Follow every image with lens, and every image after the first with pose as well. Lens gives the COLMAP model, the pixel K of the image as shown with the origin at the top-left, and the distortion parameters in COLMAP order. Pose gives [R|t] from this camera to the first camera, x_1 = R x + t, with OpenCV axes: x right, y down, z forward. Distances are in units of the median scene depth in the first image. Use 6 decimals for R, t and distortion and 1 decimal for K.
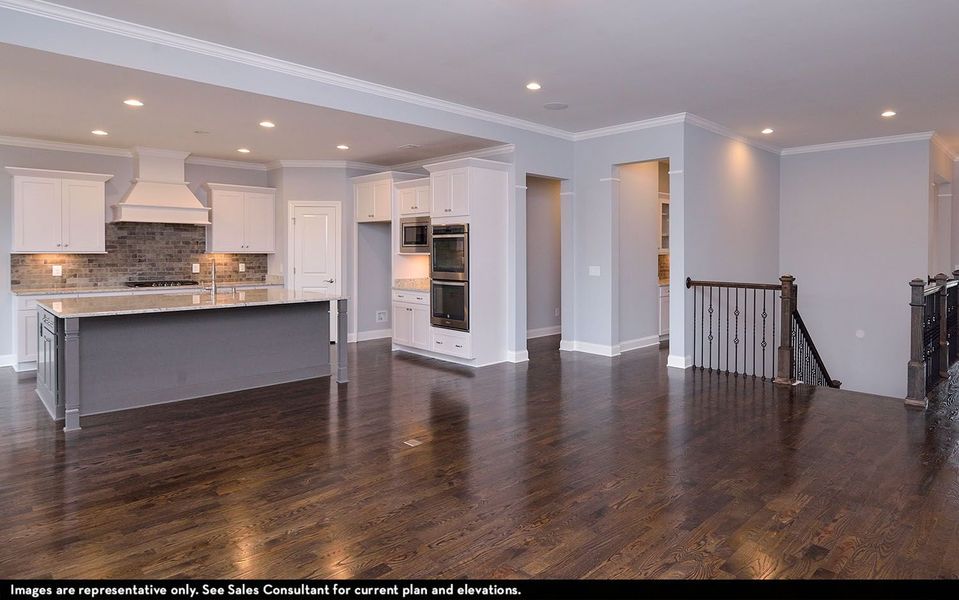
lens RADIAL K [[454.0, 0, 479.5], [0, 454.0, 266.0], [0, 0, 1]] dist [0.001372, 0.000271]
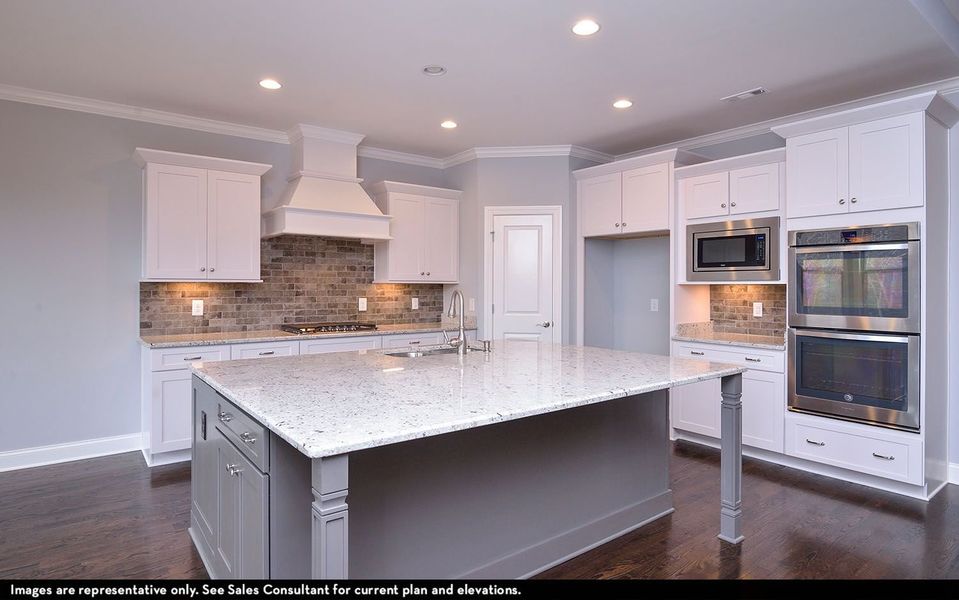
lens RADIAL K [[478.0, 0, 476.0], [0, 478.0, 295.3], [0, 0, 1]] dist [-0.002906, -0.000447]
pose [[0.987188, 0.002741, -0.159538, -0.359877], [-0.004589, 0.999927, -0.011219, -0.001854], [0.159496, 0.011808, 0.987128, 0.322211]]
